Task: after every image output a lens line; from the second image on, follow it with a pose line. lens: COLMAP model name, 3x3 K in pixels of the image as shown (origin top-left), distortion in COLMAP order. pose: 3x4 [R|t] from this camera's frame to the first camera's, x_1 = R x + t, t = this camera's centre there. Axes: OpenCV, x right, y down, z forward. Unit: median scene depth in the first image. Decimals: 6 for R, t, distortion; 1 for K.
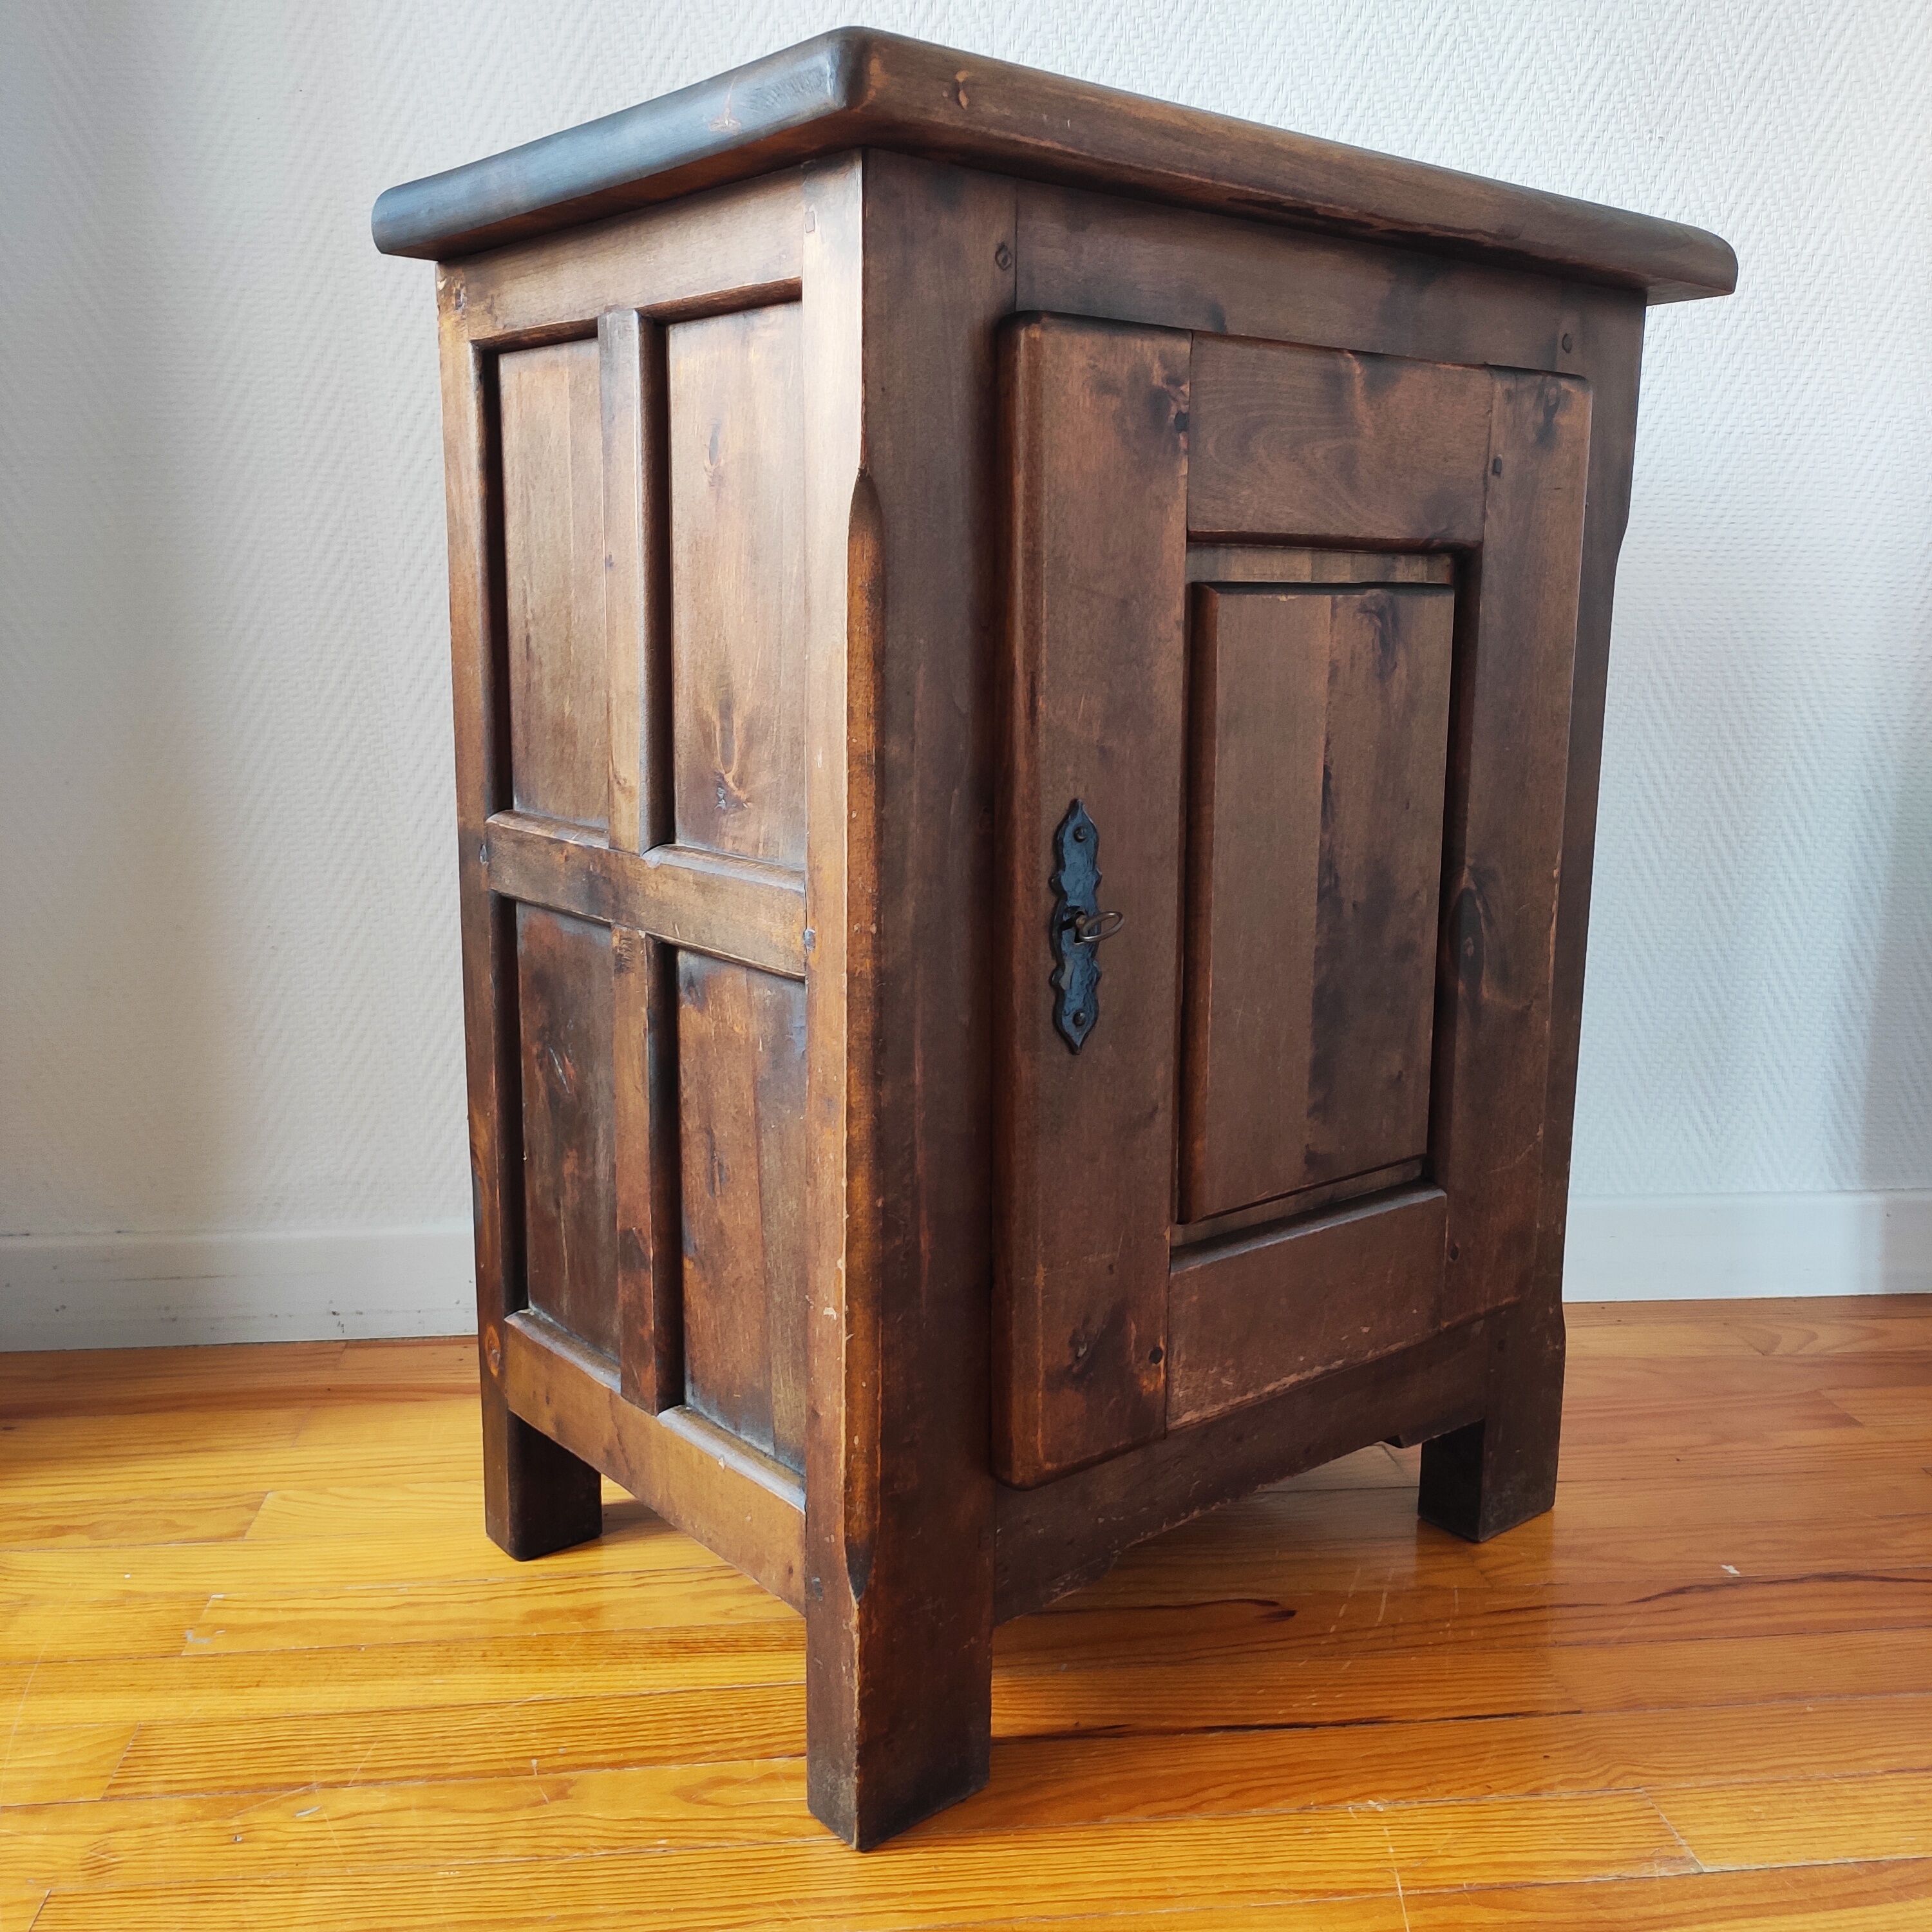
lens RADIAL K [[1920.1, 0, 977.2], [0, 1920.1, 977.6], [0, 0, 1]] dist [0.040231, 0.000000]
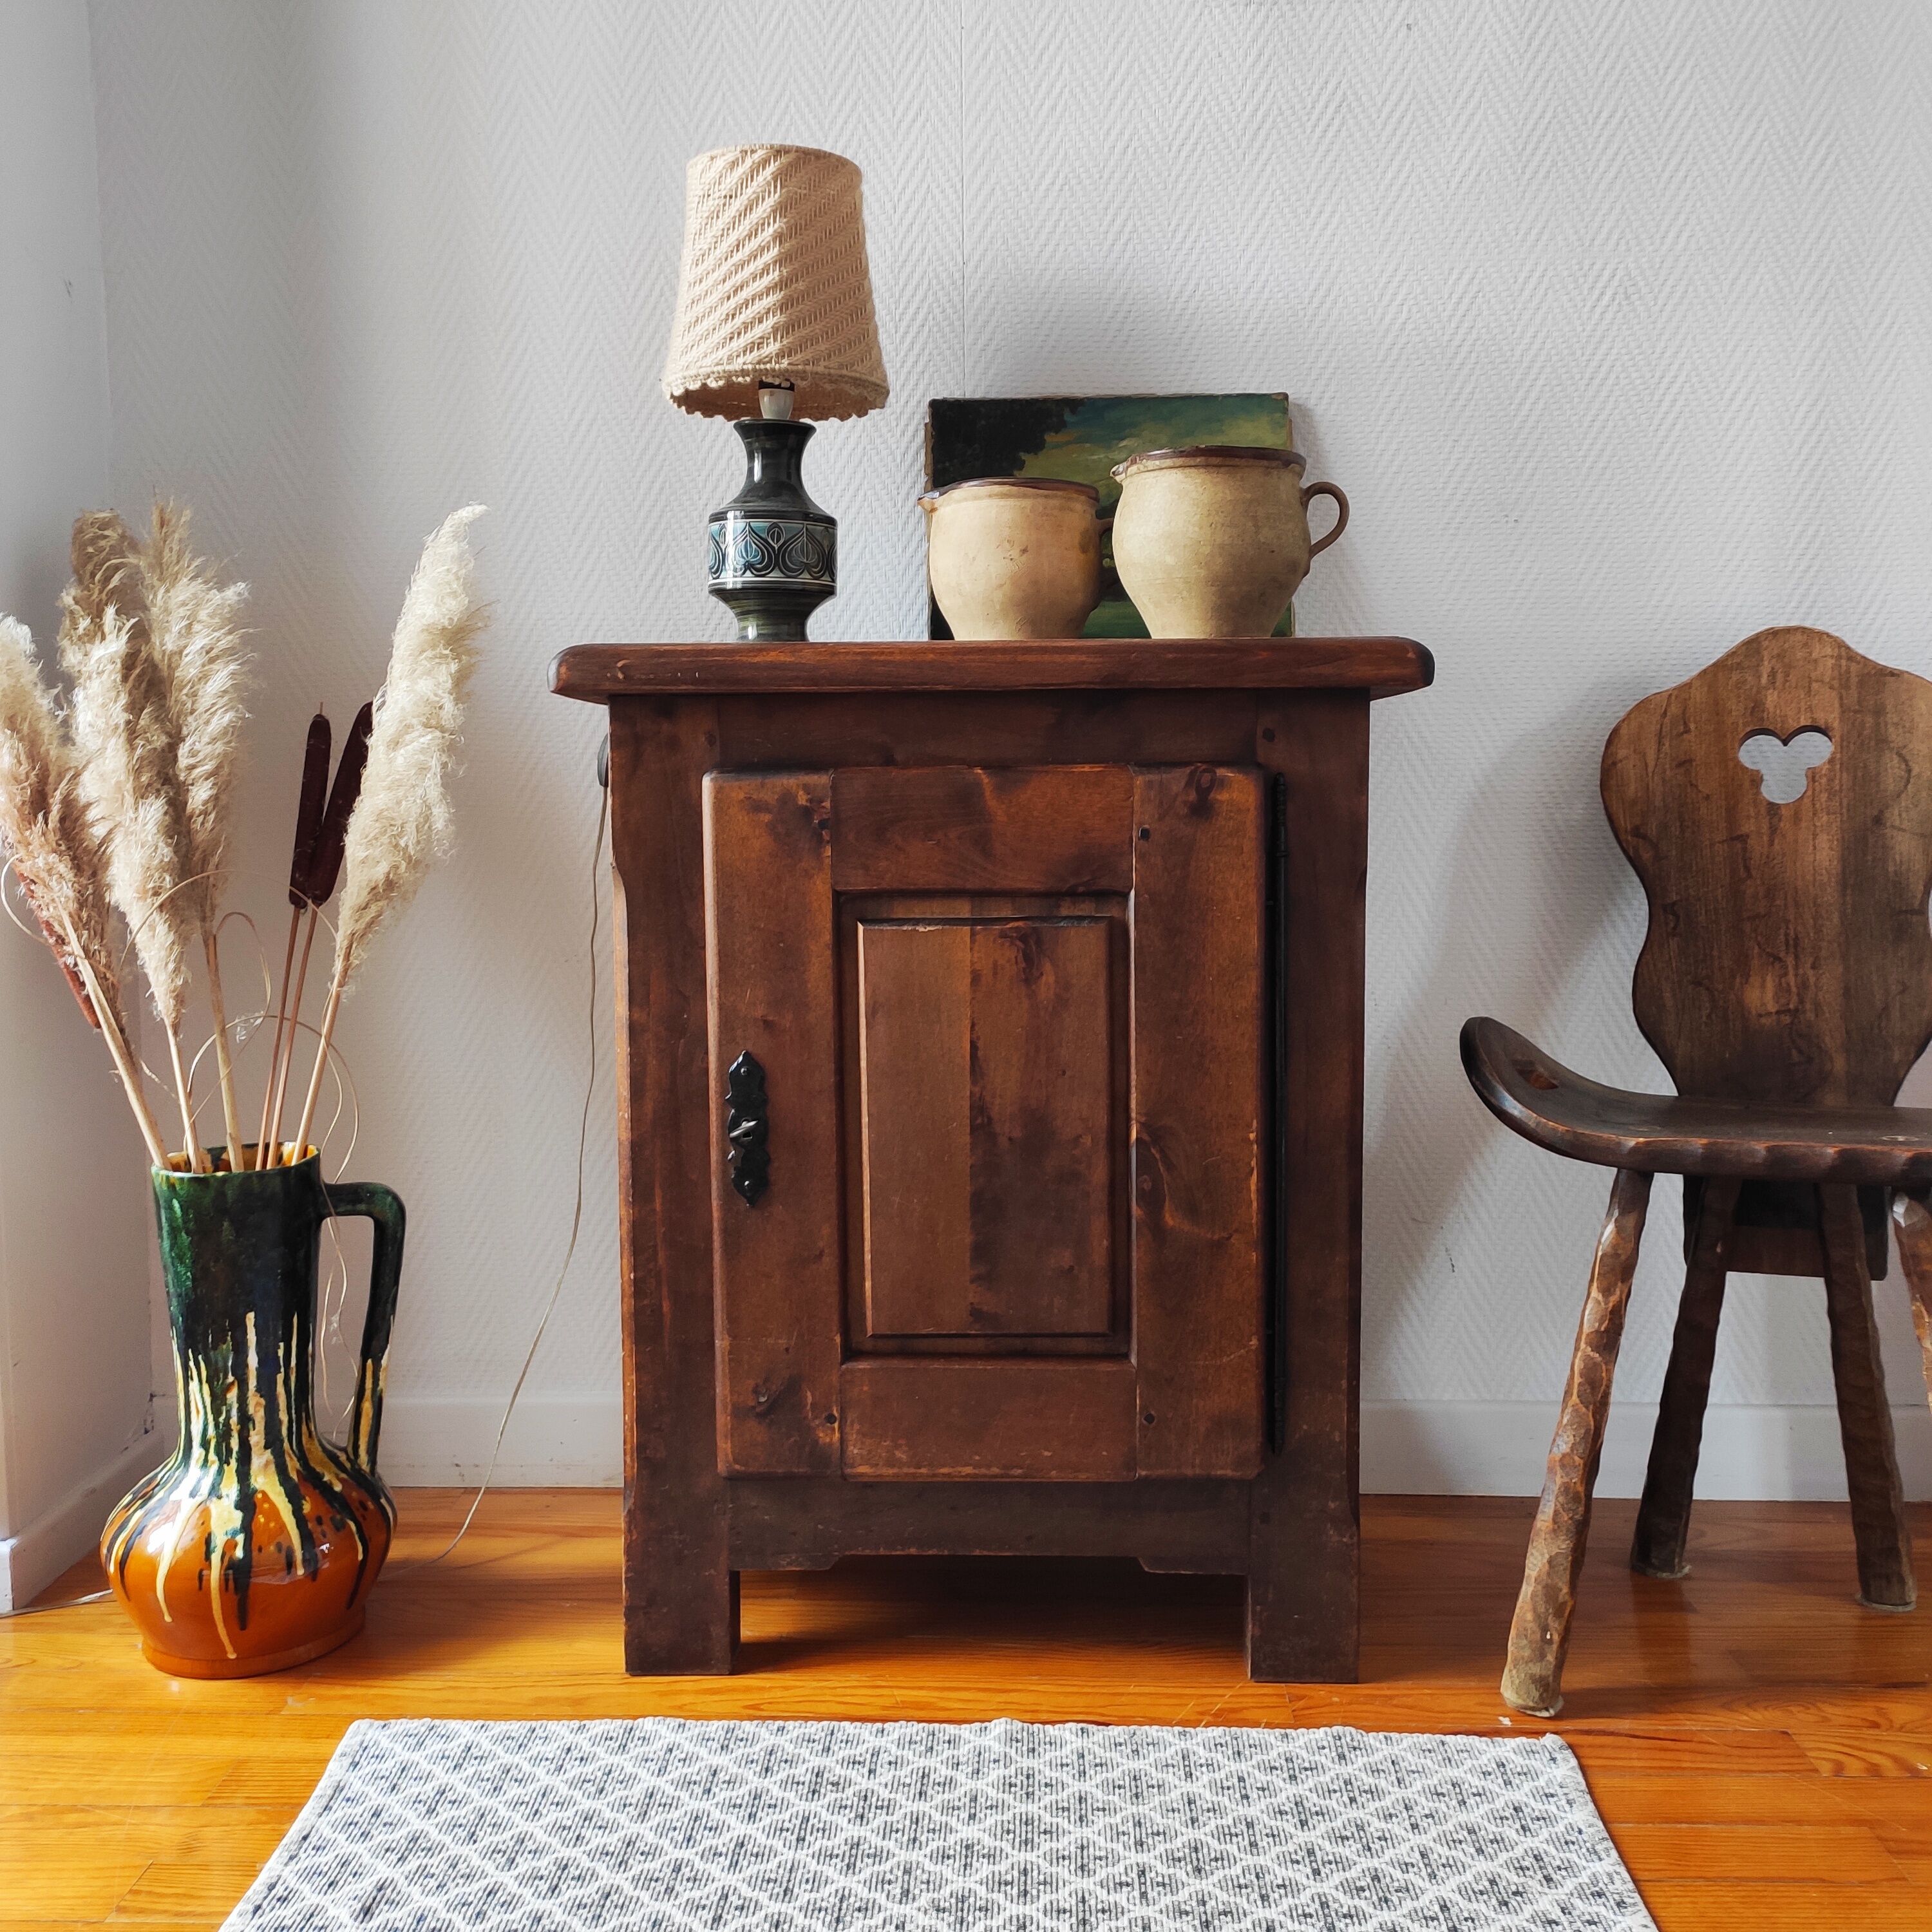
lens RADIAL K [[1920.1, 0, 967.5], [0, 1920.1, 981.8], [0, 0, 1]] dist [0.040231, 0.000000]
pose [[0.741728, 0.049512, -0.668871, 1.157955], [-0.113837, 0.992095, -0.052799, -0.076993], [0.660970, 0.115305, 0.741501, -0.094486]]
